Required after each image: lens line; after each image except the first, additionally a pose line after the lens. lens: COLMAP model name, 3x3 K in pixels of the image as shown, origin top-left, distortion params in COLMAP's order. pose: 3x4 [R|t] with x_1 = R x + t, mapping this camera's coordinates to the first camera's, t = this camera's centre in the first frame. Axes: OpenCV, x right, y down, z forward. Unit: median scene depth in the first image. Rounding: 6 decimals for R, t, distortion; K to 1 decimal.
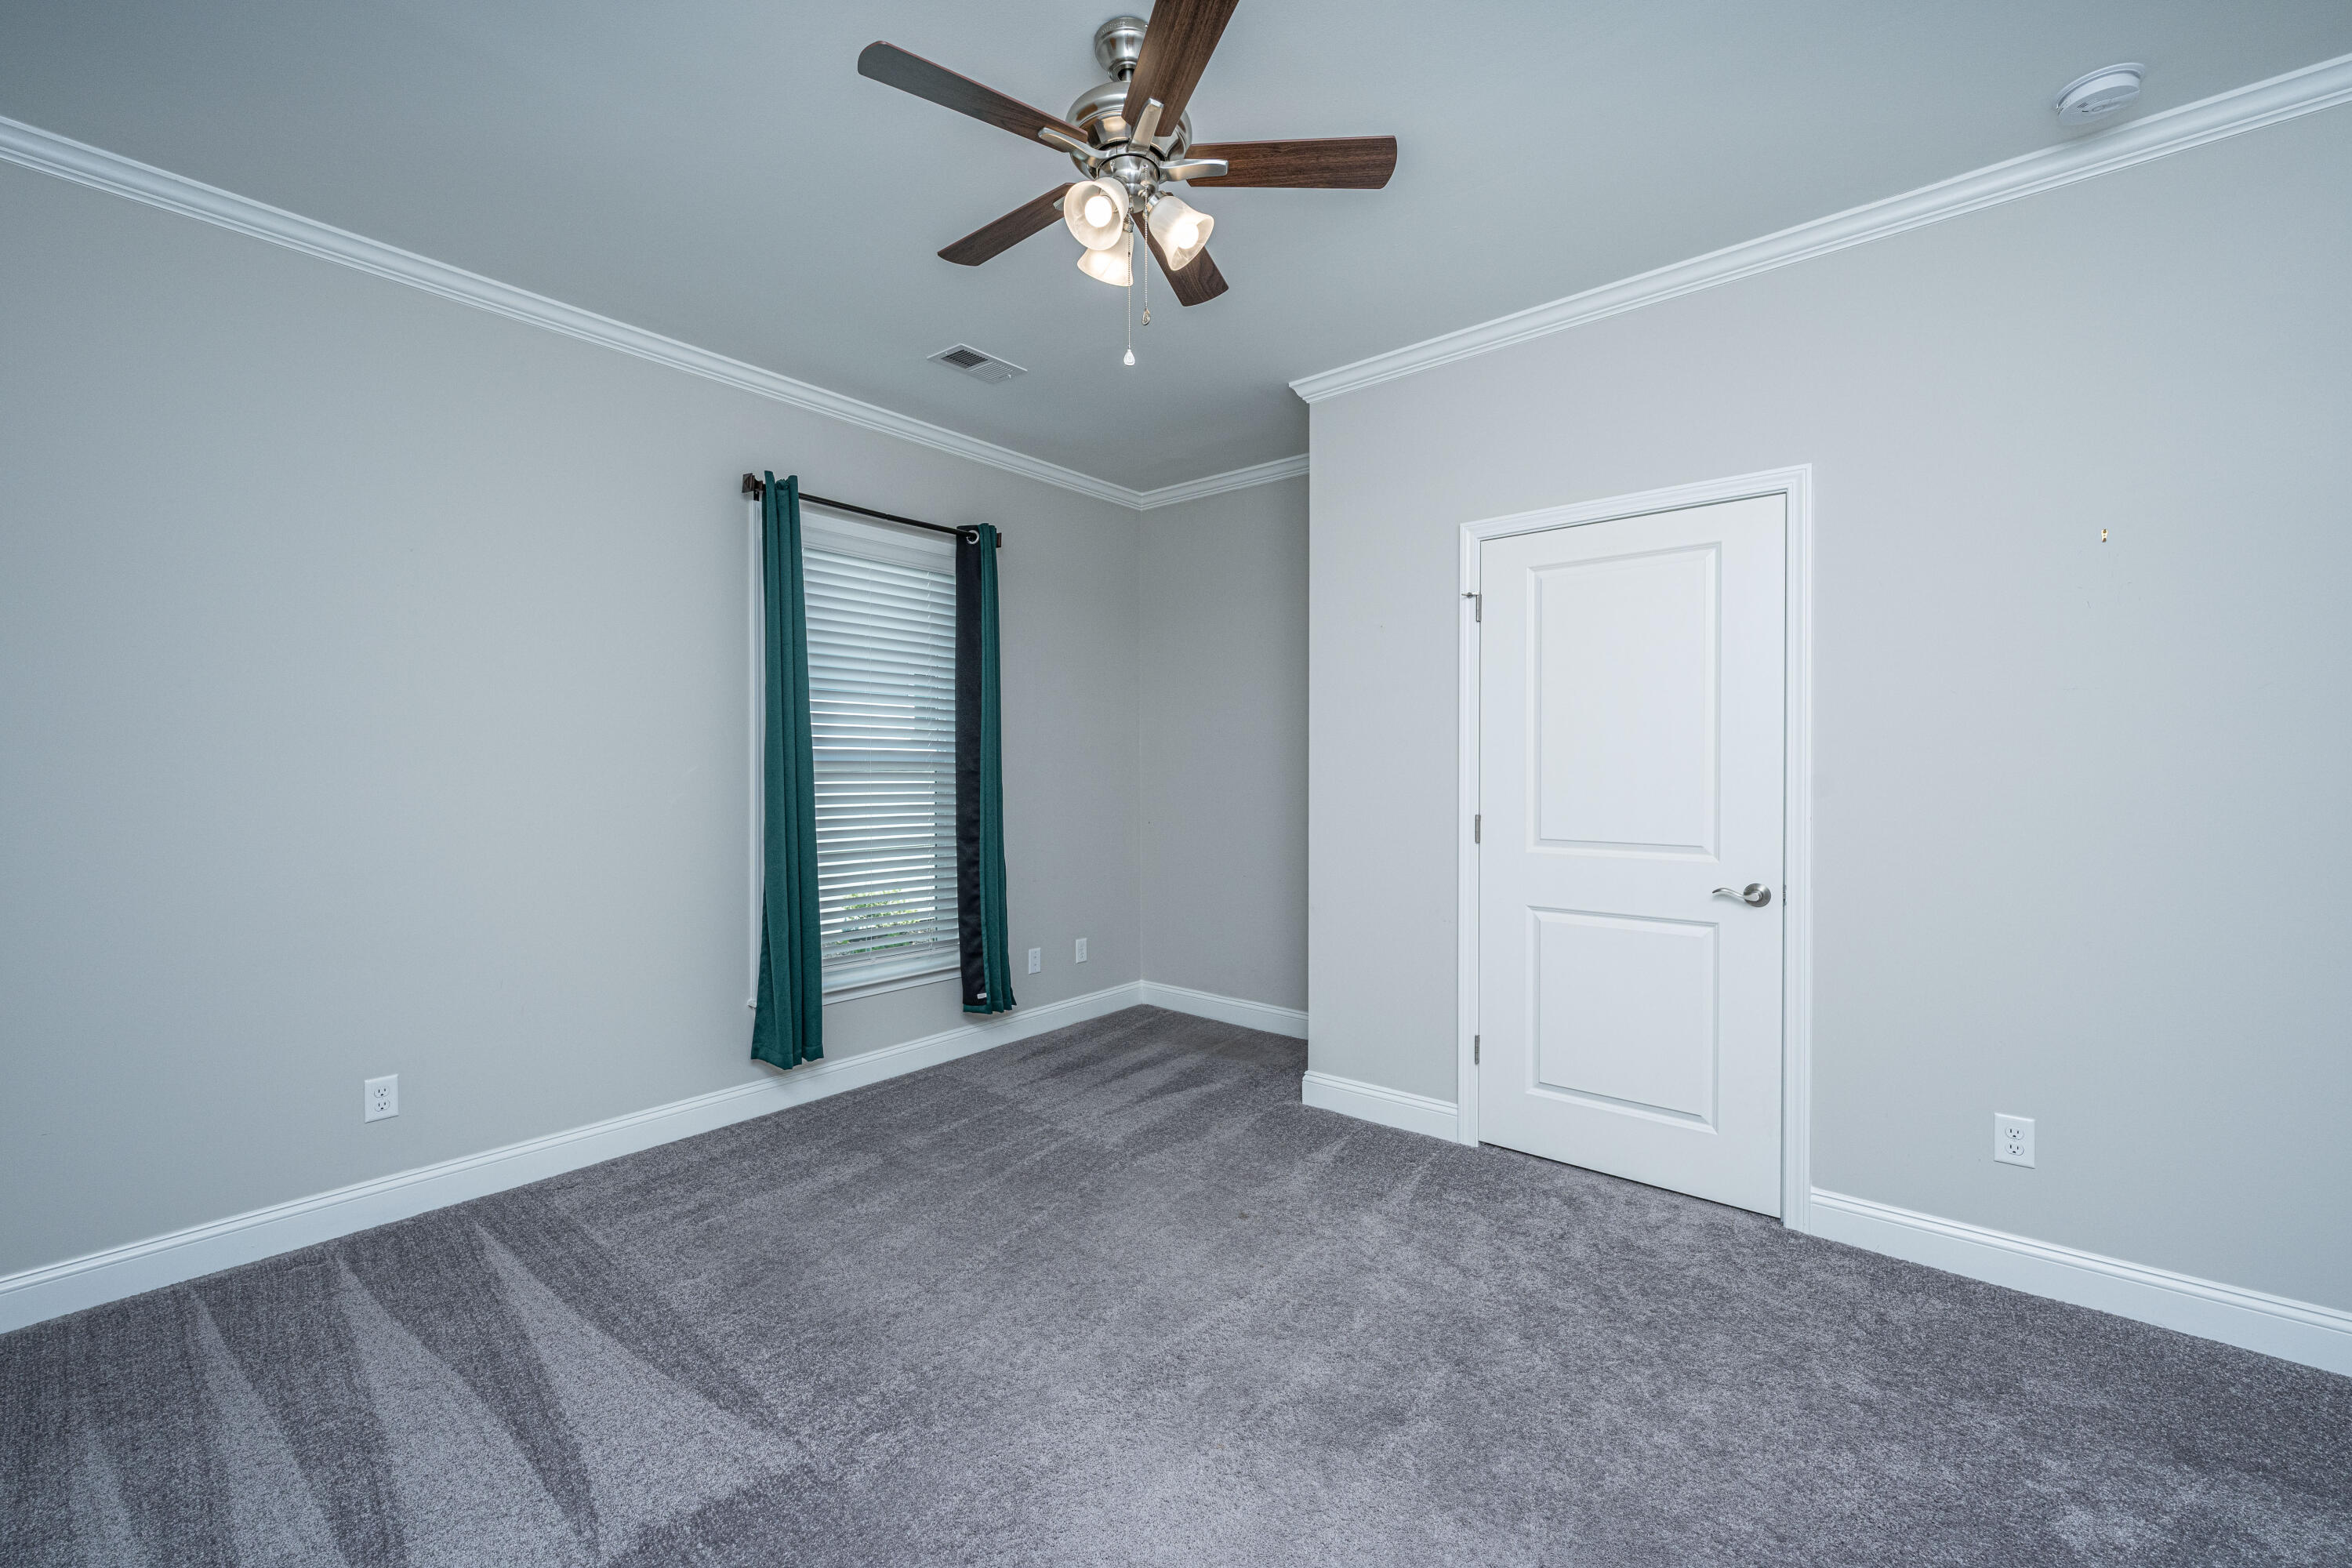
lens RADIAL K [[947.3, 0, 1165.2], [0, 947.3, 771.2], [0, 0, 1]] dist [-0.001364, -0.000021]
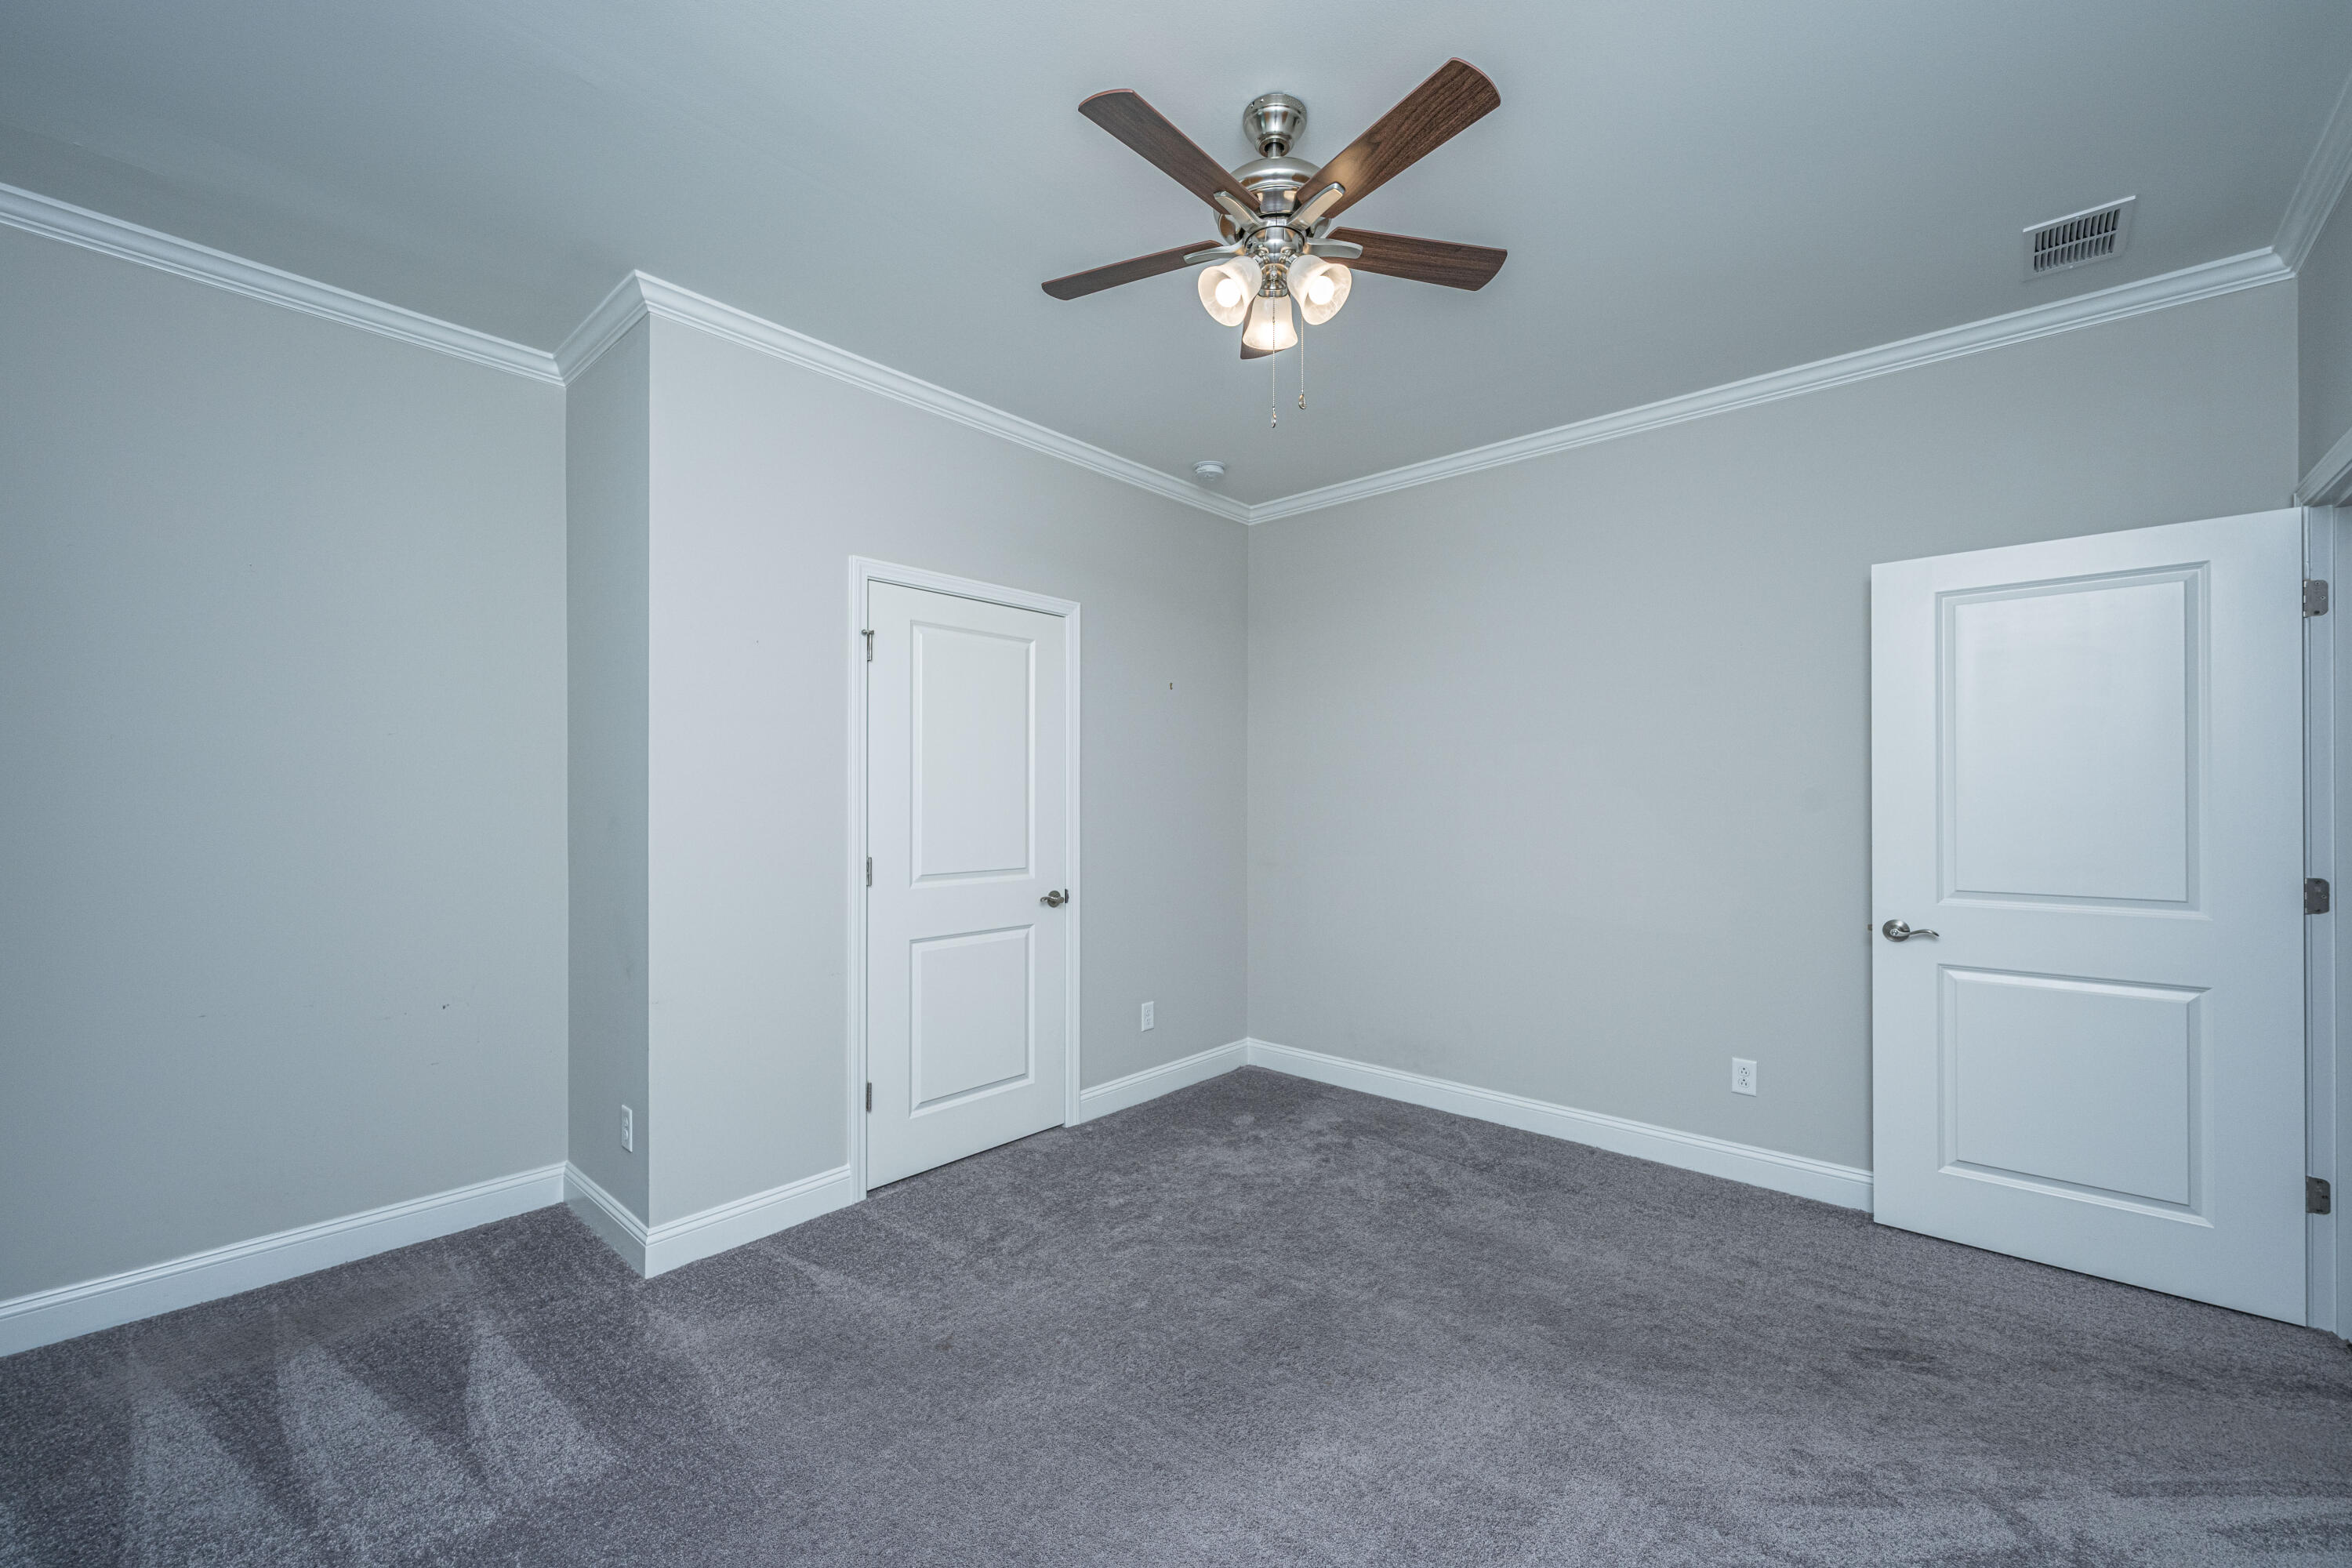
lens RADIAL K [[947.3, 0, 1165.2], [0, 947.3, 771.2], [0, 0, 1]] dist [-0.001364, -0.000021]
pose [[0.034206, 0.019216, 0.999230, -0.754628], [-0.004741, 0.999807, -0.019065, -0.030065], [-0.999404, -0.004085, 0.034291, 0.773457]]
